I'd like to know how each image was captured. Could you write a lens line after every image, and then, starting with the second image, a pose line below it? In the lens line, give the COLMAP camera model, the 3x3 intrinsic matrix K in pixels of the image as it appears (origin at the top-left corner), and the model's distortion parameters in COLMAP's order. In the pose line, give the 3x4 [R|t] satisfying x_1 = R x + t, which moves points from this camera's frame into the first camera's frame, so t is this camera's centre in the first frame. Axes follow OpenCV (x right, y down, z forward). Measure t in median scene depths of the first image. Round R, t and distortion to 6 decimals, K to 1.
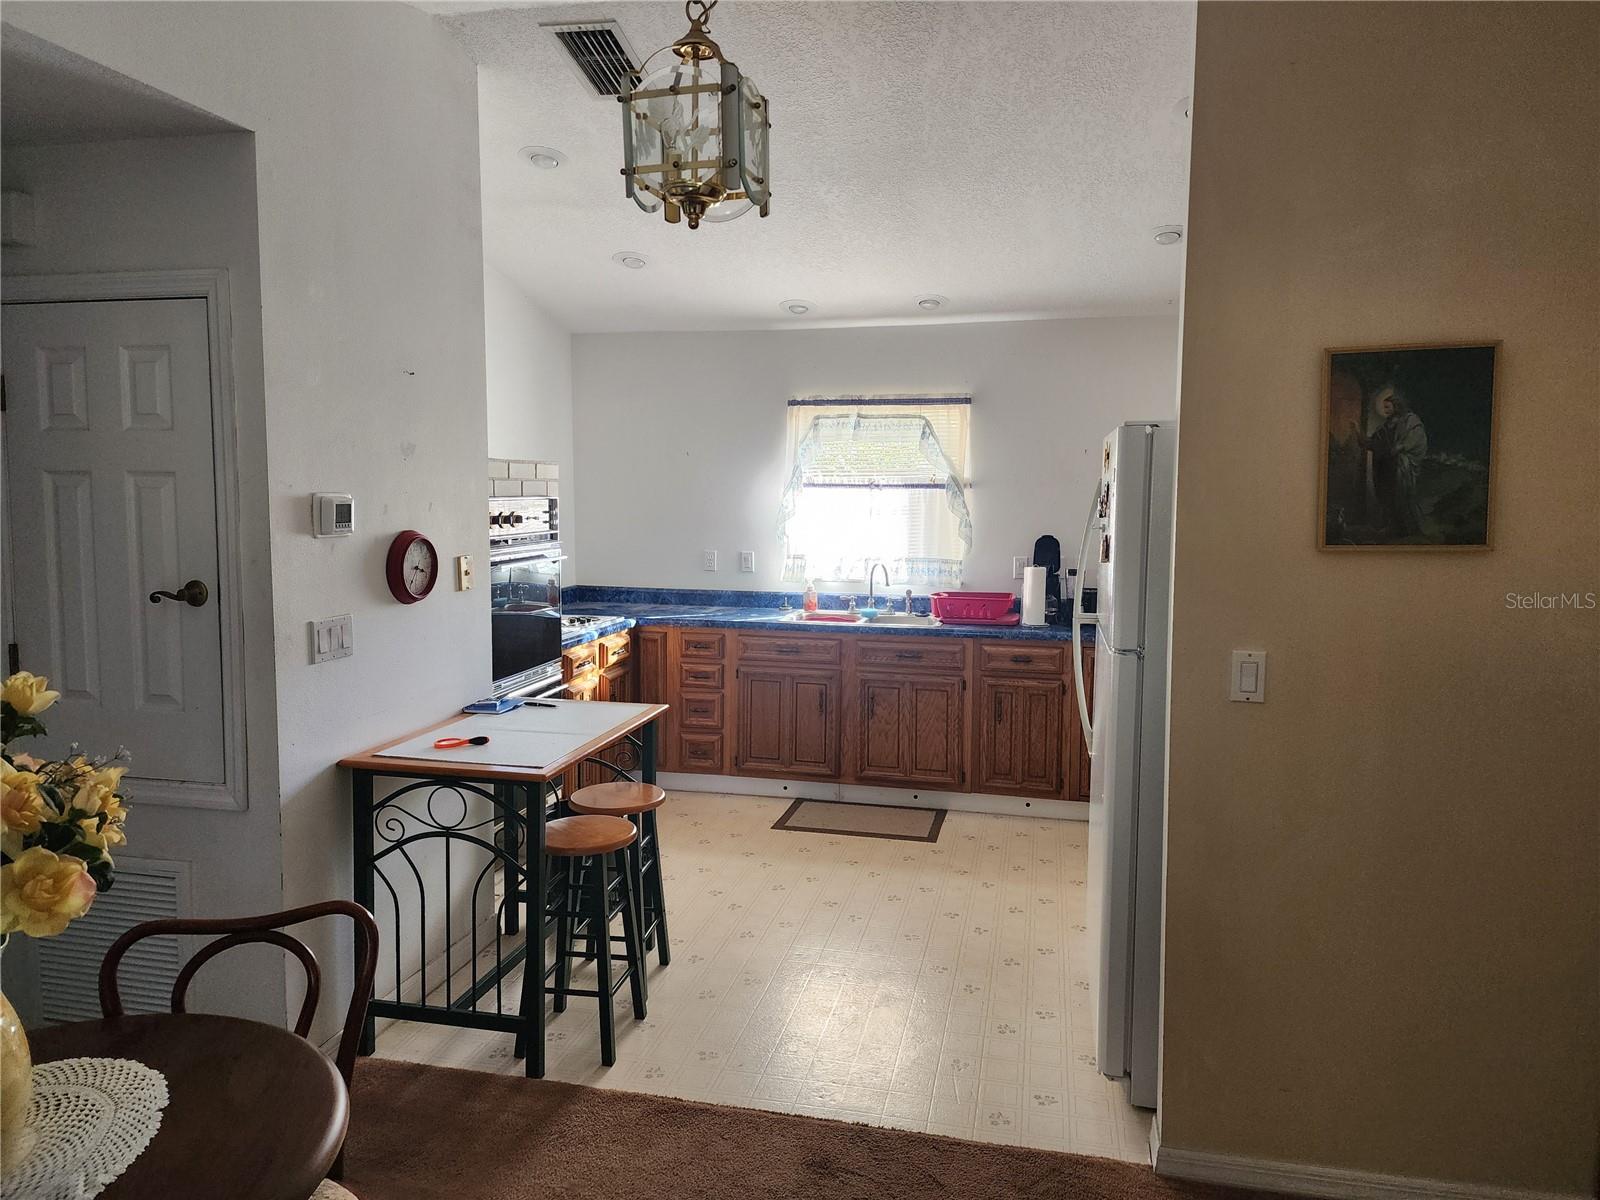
lens RADIAL K [[1060.8, 0, 799.4], [0, 1060.8, 590.9], [0, 0, 1]] dist [0.108579, -0.111453]
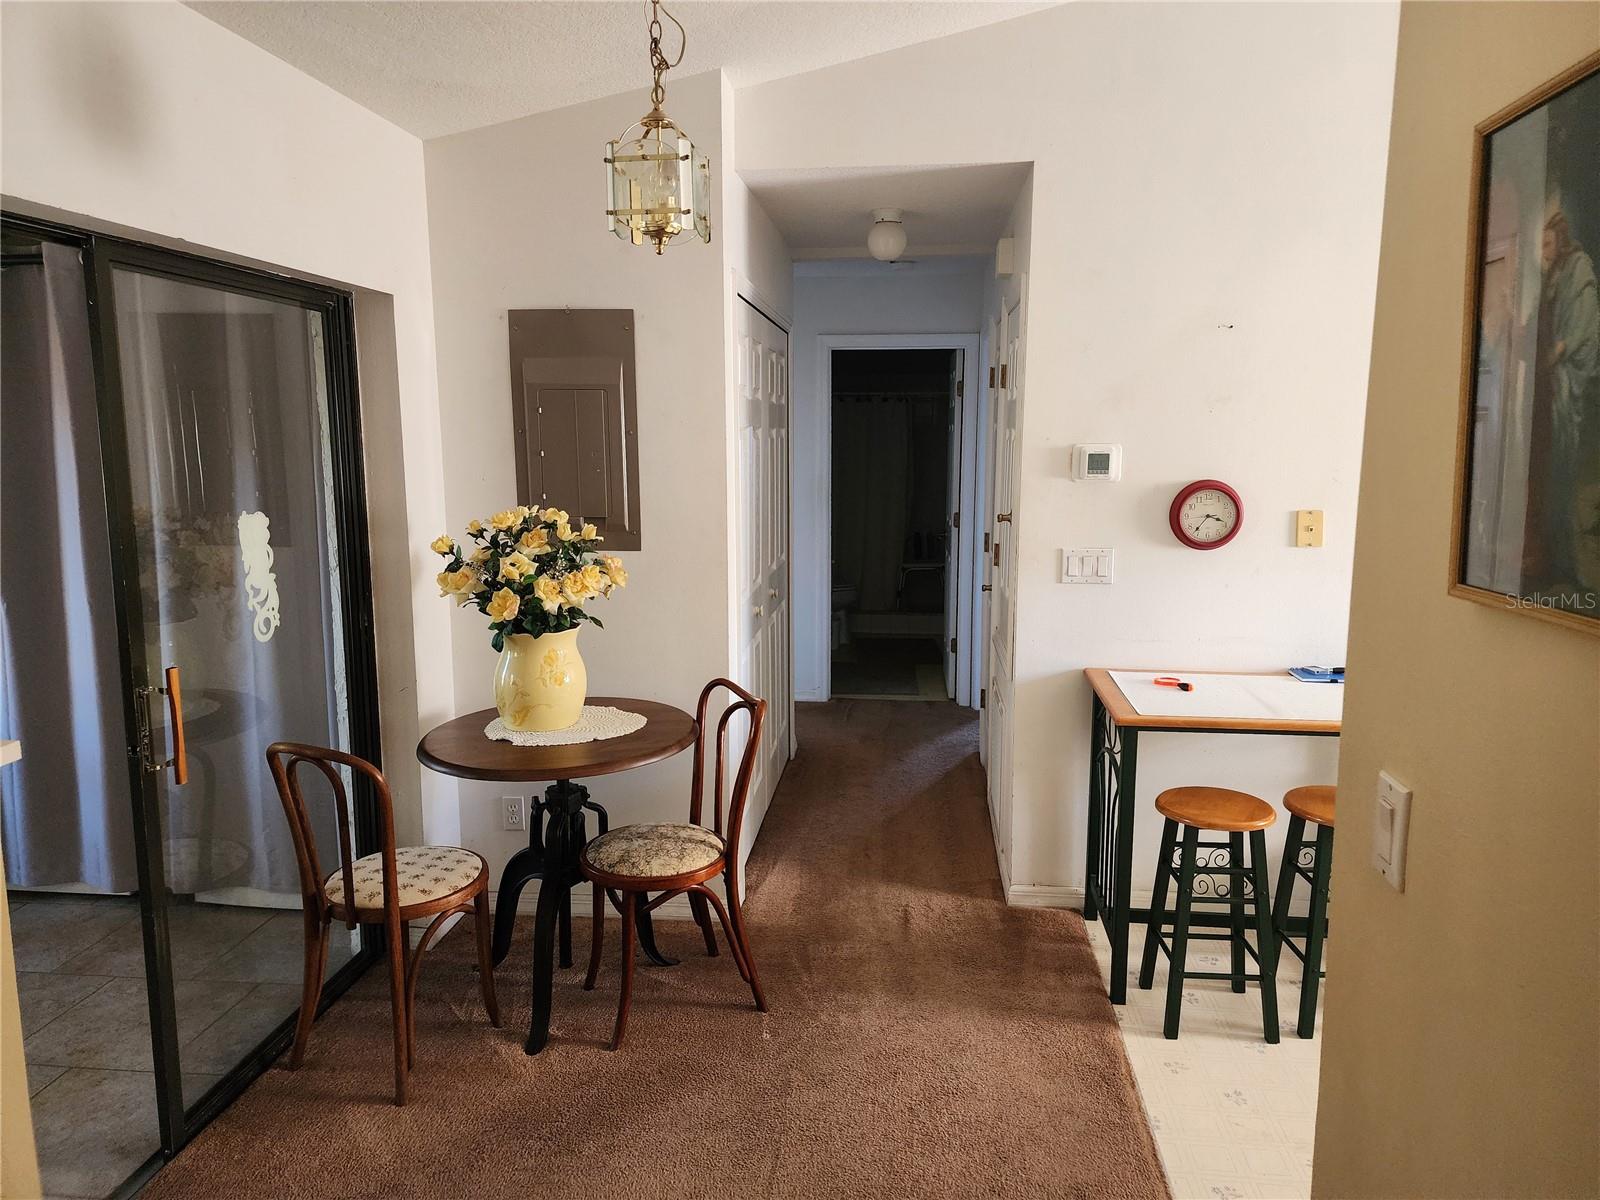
lens RADIAL K [[1060.8, 0, 799.4], [0, 1060.8, 590.9], [0, 0, 1]] dist [0.108579, -0.111453]
pose [[0.118400, 0.144173, -0.982444, 0.703374], [-0.100778, 0.986039, 0.132556, -0.054376], [0.987839, 0.083314, 0.131277, 0.528006]]
